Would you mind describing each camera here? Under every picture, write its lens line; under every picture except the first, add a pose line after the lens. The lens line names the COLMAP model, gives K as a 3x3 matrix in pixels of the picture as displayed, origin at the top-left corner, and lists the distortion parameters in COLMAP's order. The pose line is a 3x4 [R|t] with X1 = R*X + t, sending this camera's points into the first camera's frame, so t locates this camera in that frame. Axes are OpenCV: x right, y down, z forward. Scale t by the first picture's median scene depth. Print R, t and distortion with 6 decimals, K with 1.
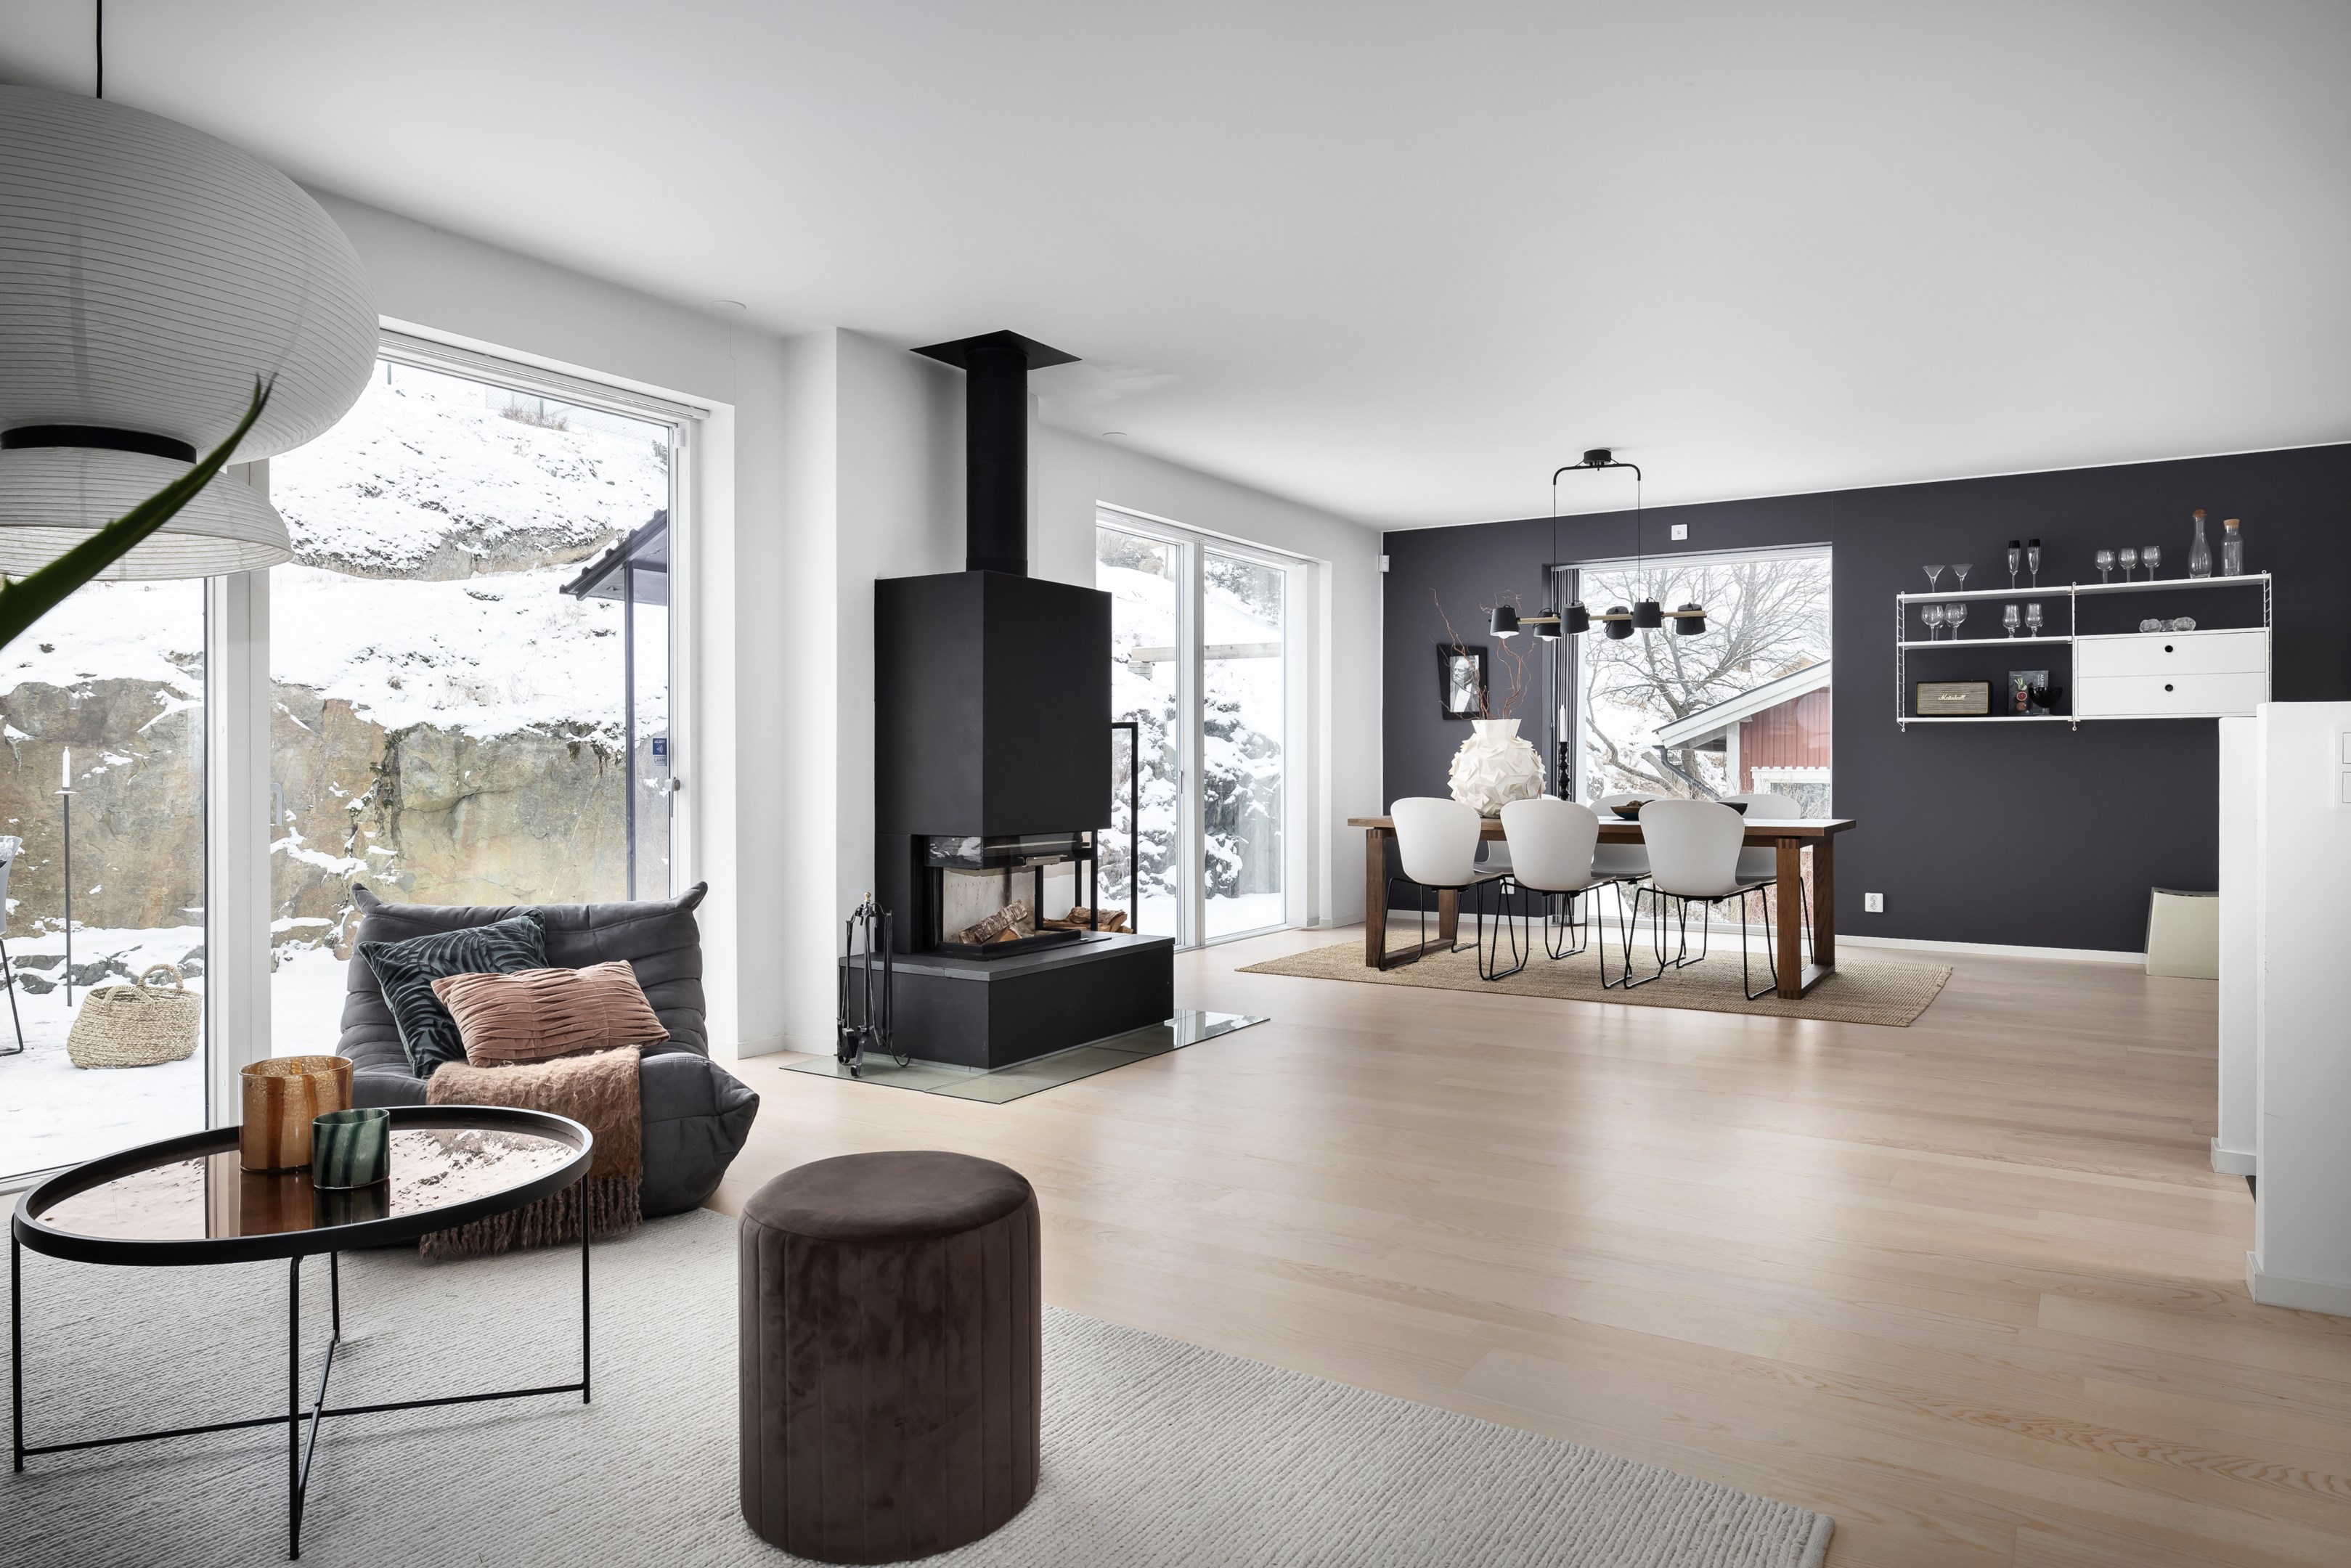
lens RADIAL K [[1464.6, 0, 1175.5], [0, 1464.6, 784.0], [0, 0, 1]] dist [-0.001740, 0.000420]
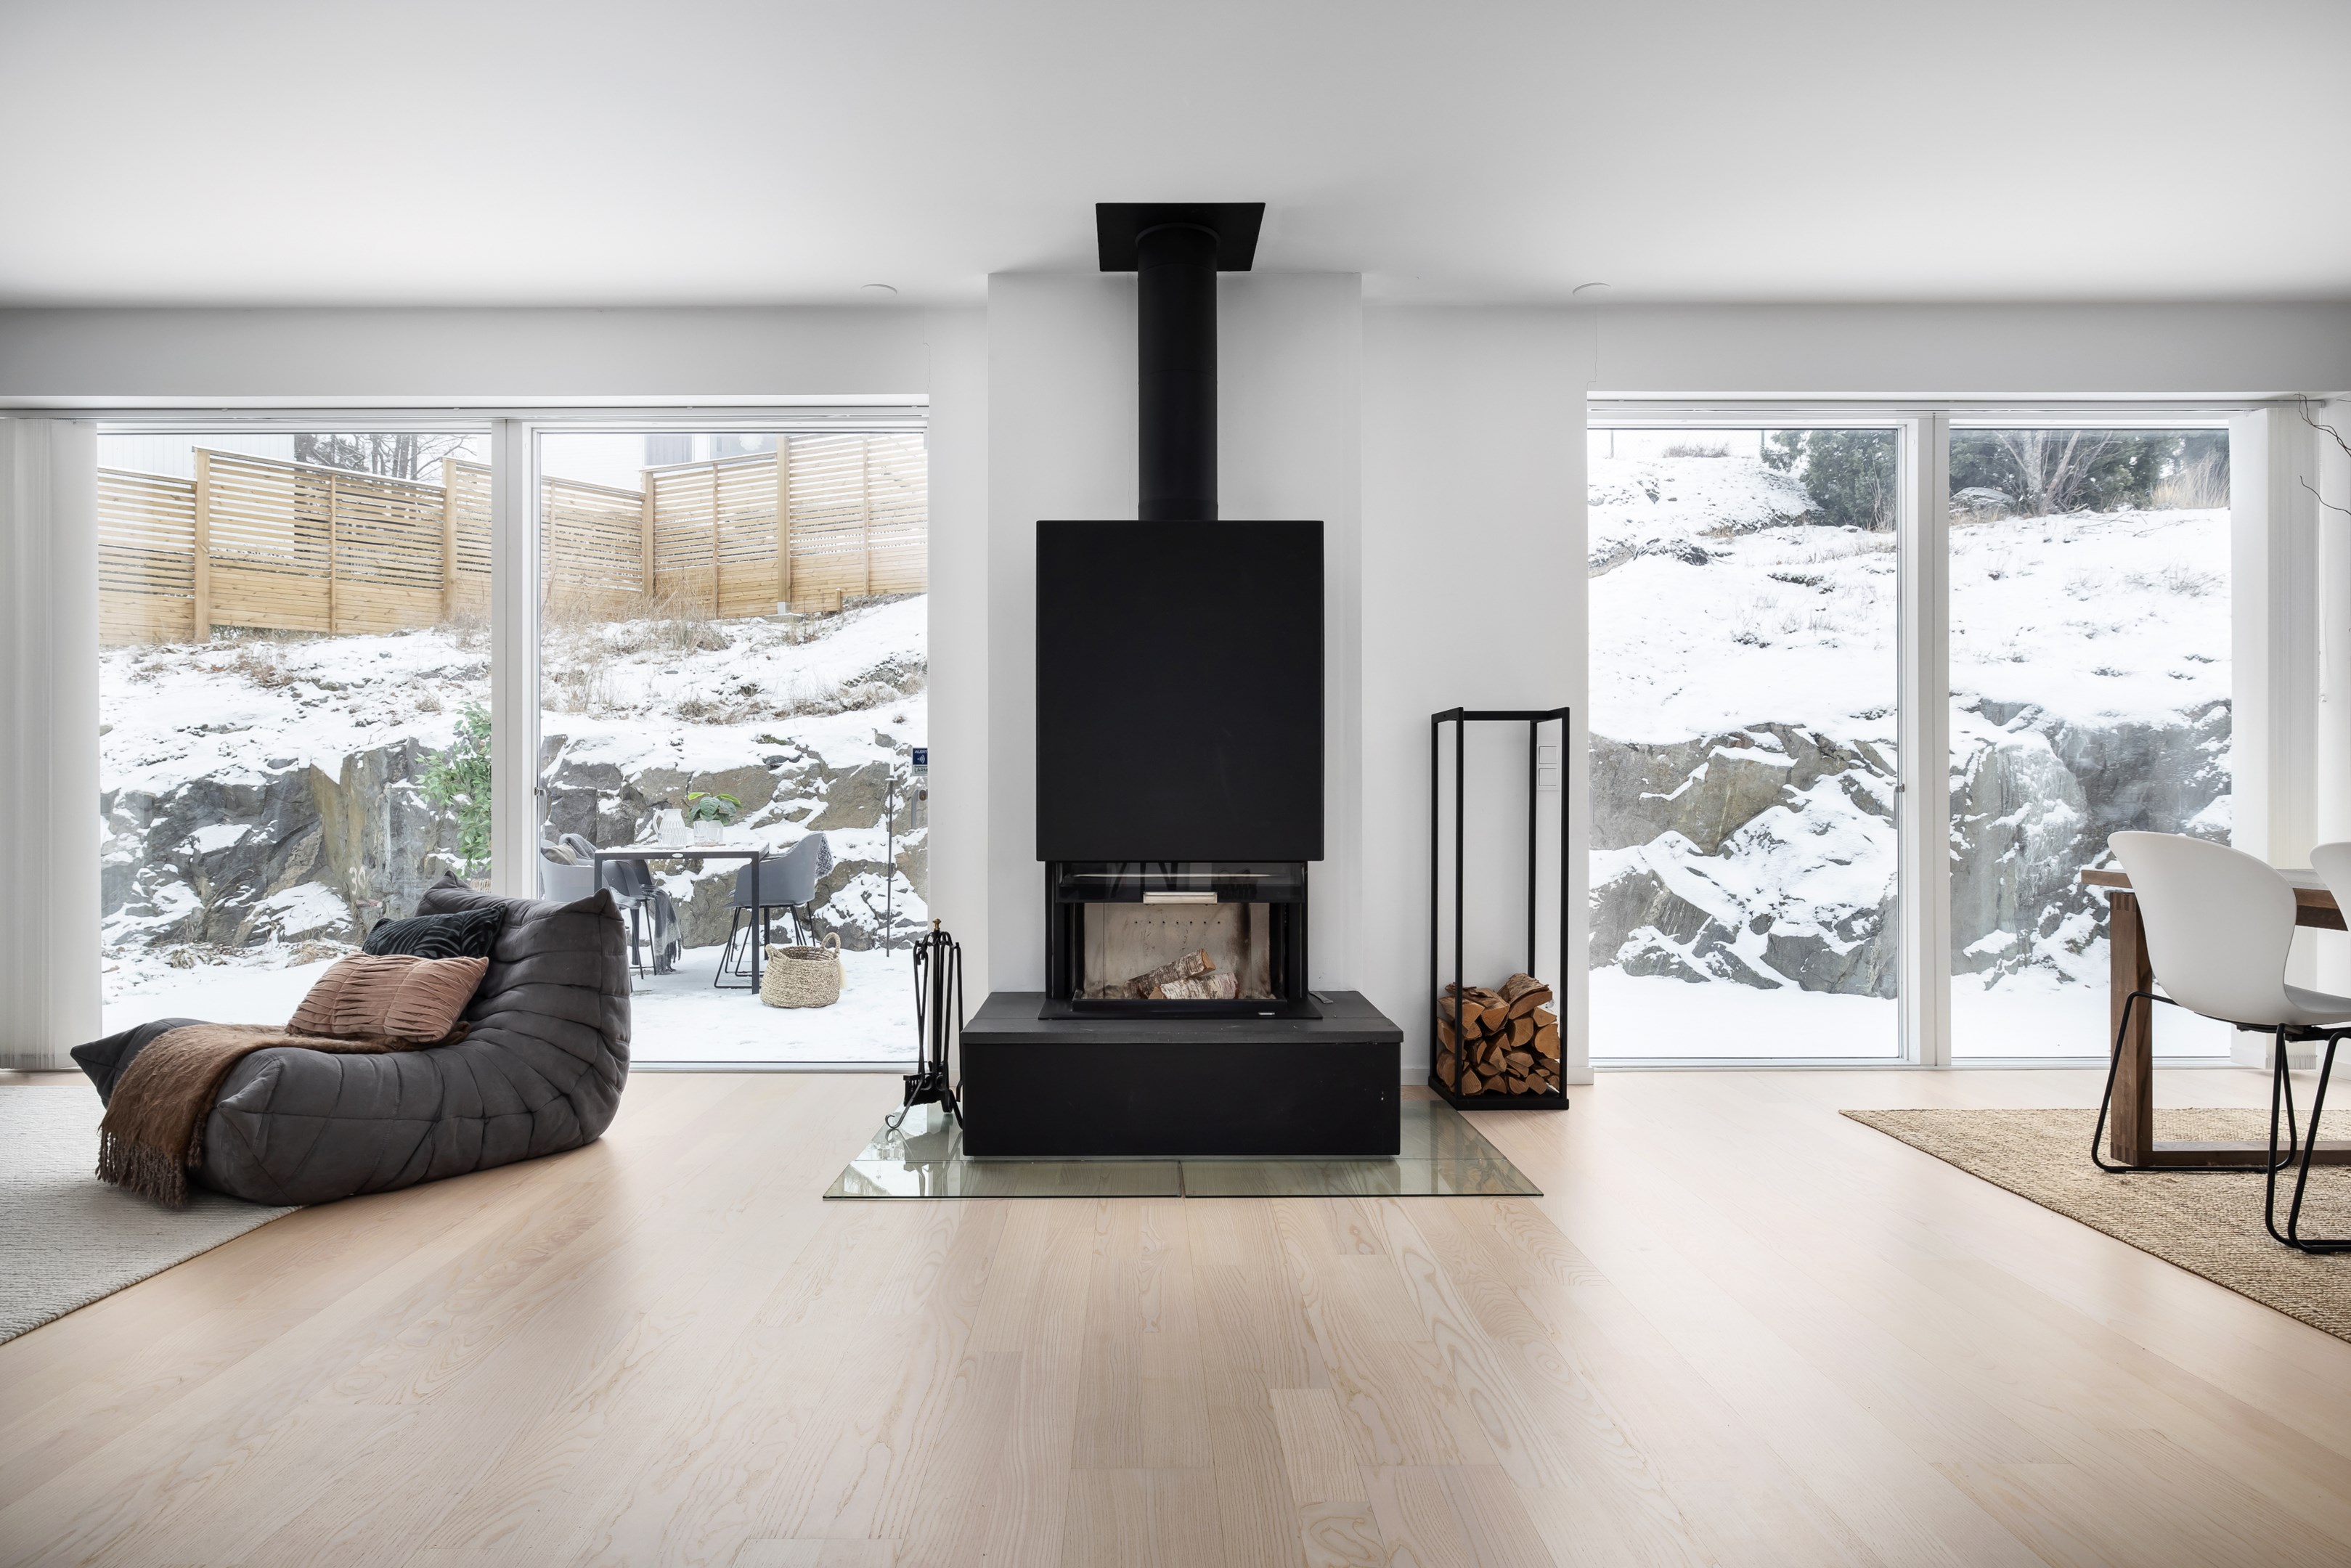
lens RADIAL K [[1309.5, 0, 1169.8], [0, 1309.5, 815.3], [0, 0, 1]] dist [0.000468, 0.000338]
pose [[0.533165, 0.013354, -0.845906, 0.344876], [-0.010247, 0.999904, 0.009326, 0.002939], [0.845949, 0.003696, 0.533251, 0.470989]]
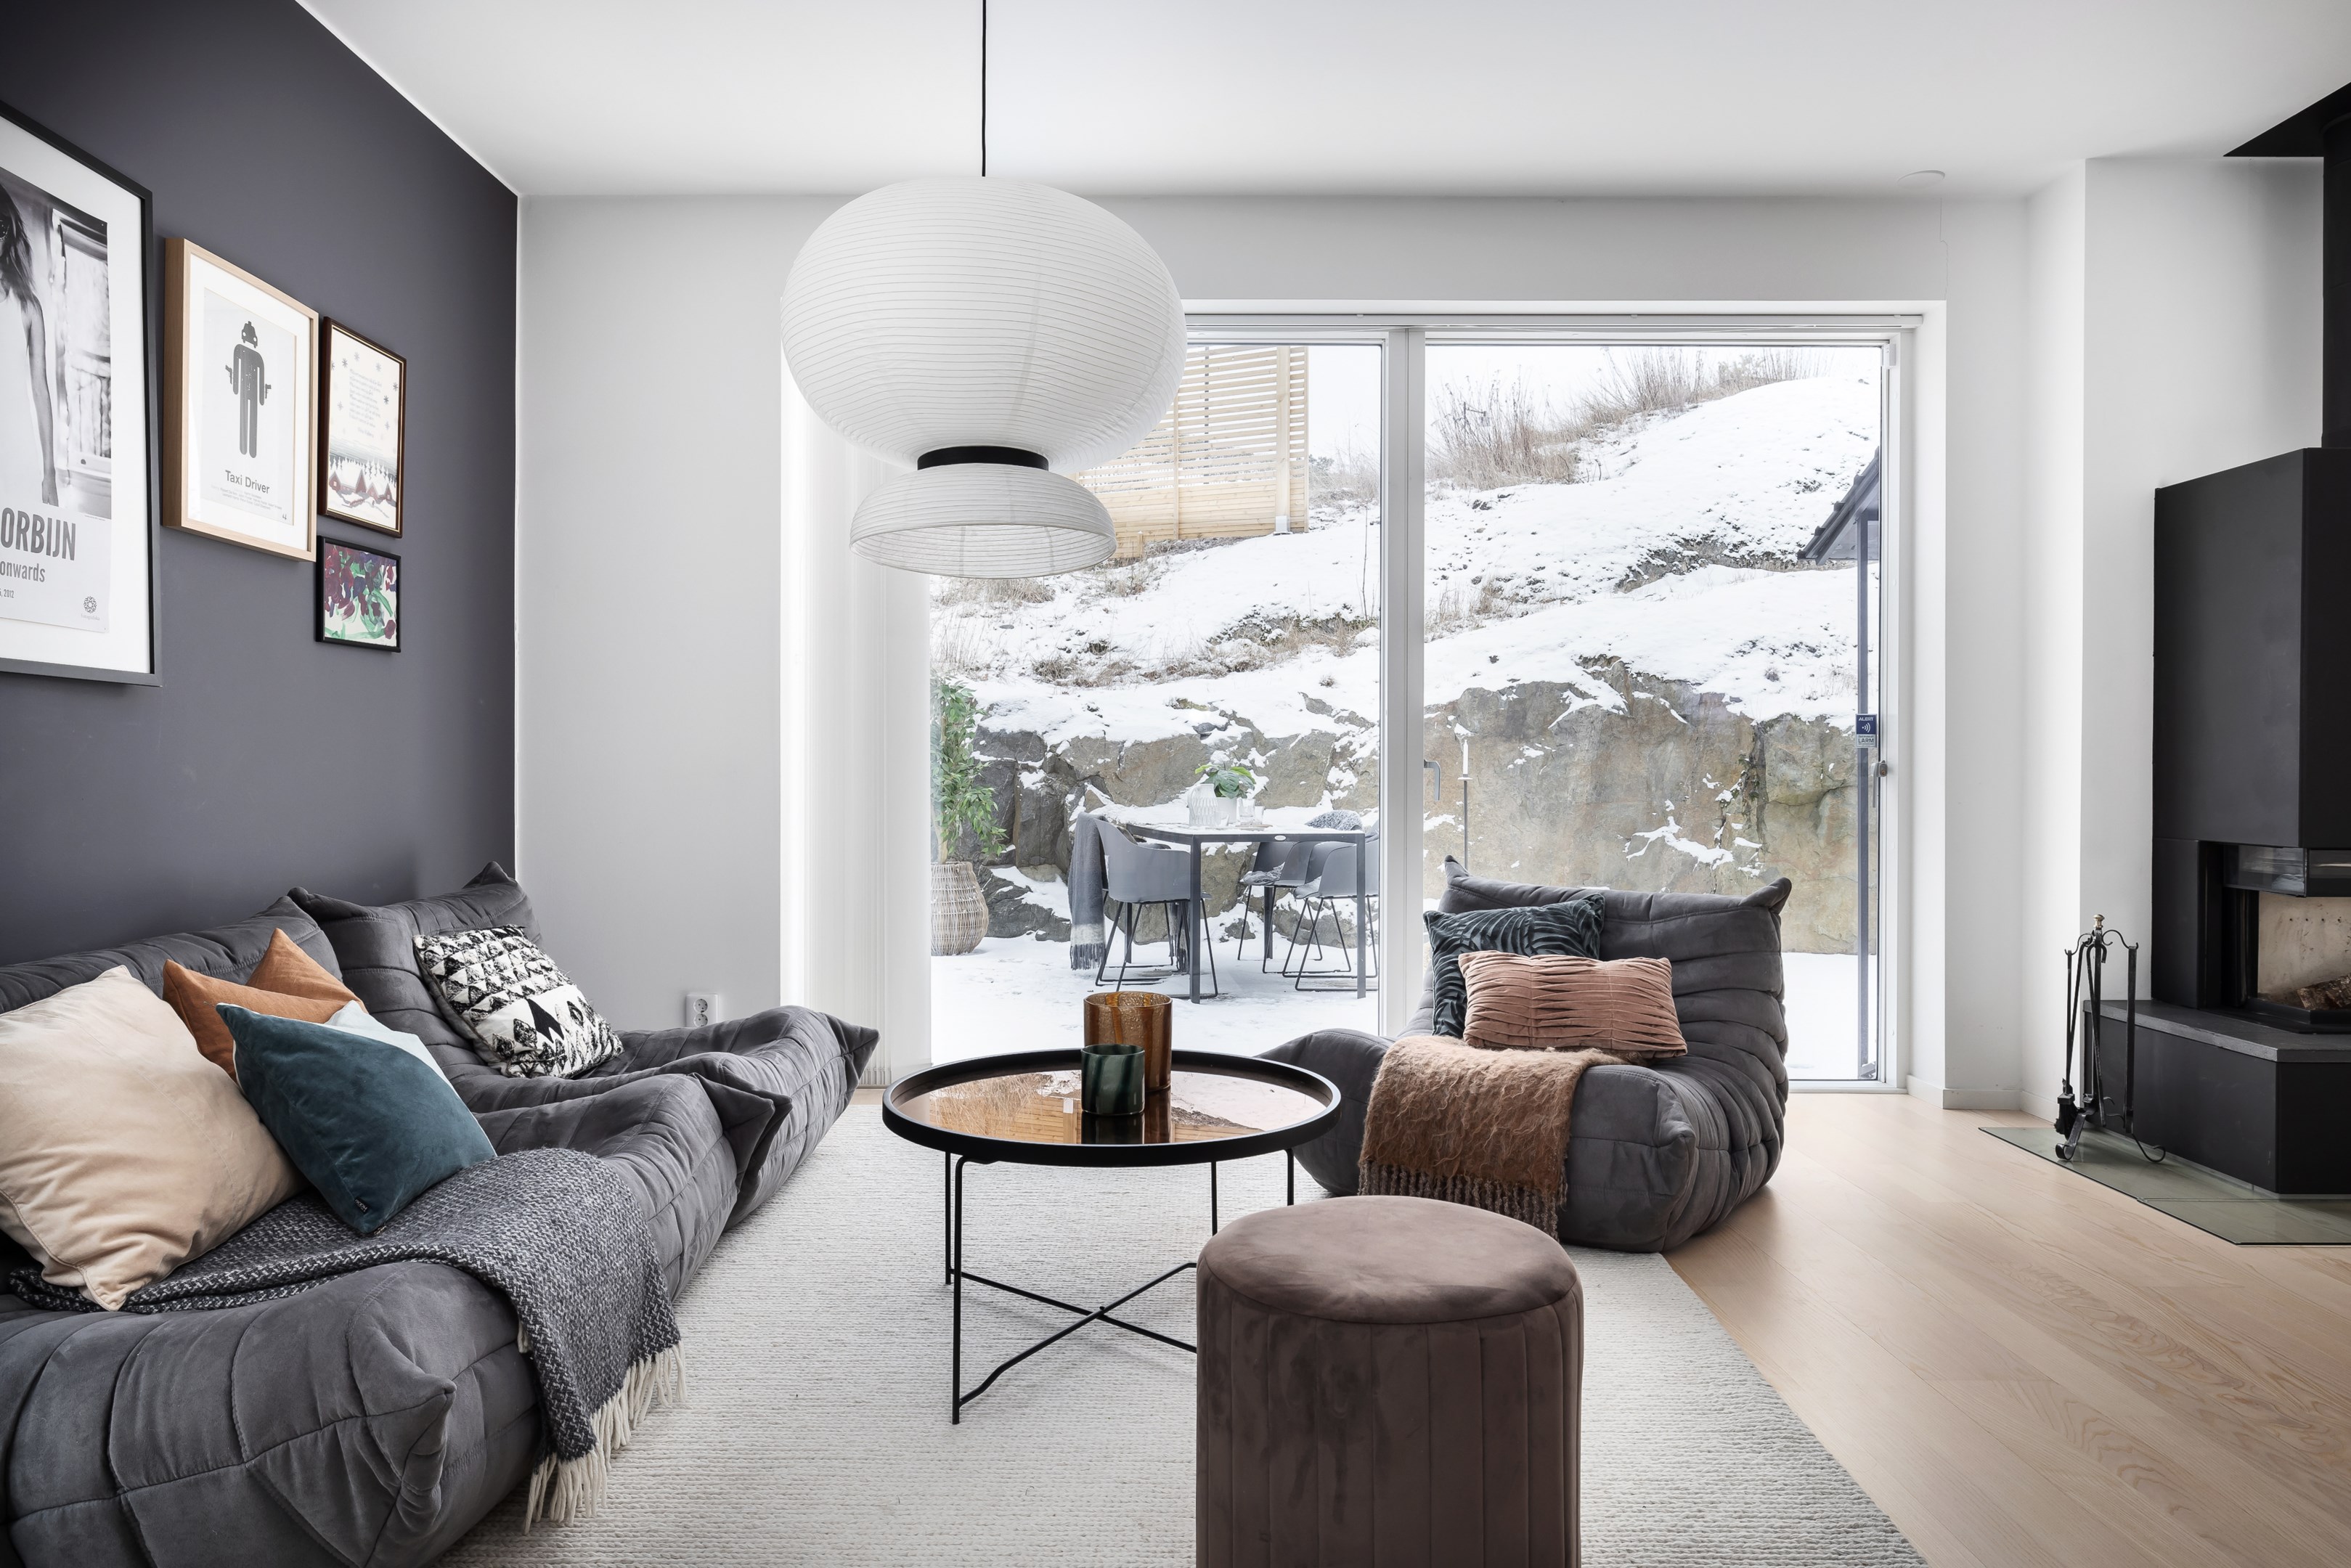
lens RADIAL K [[1490.7, 0, 1177.5], [0, 1490.7, 791.7], [0, 0, 1]] dist [-0.000388, 0.001064]
pose [[0.534153, 0.014761, -0.845259, 0.117651], [-0.014816, 0.999857, 0.008098, 0.008765], [0.845258, 0.008198, 0.534296, 0.139497]]
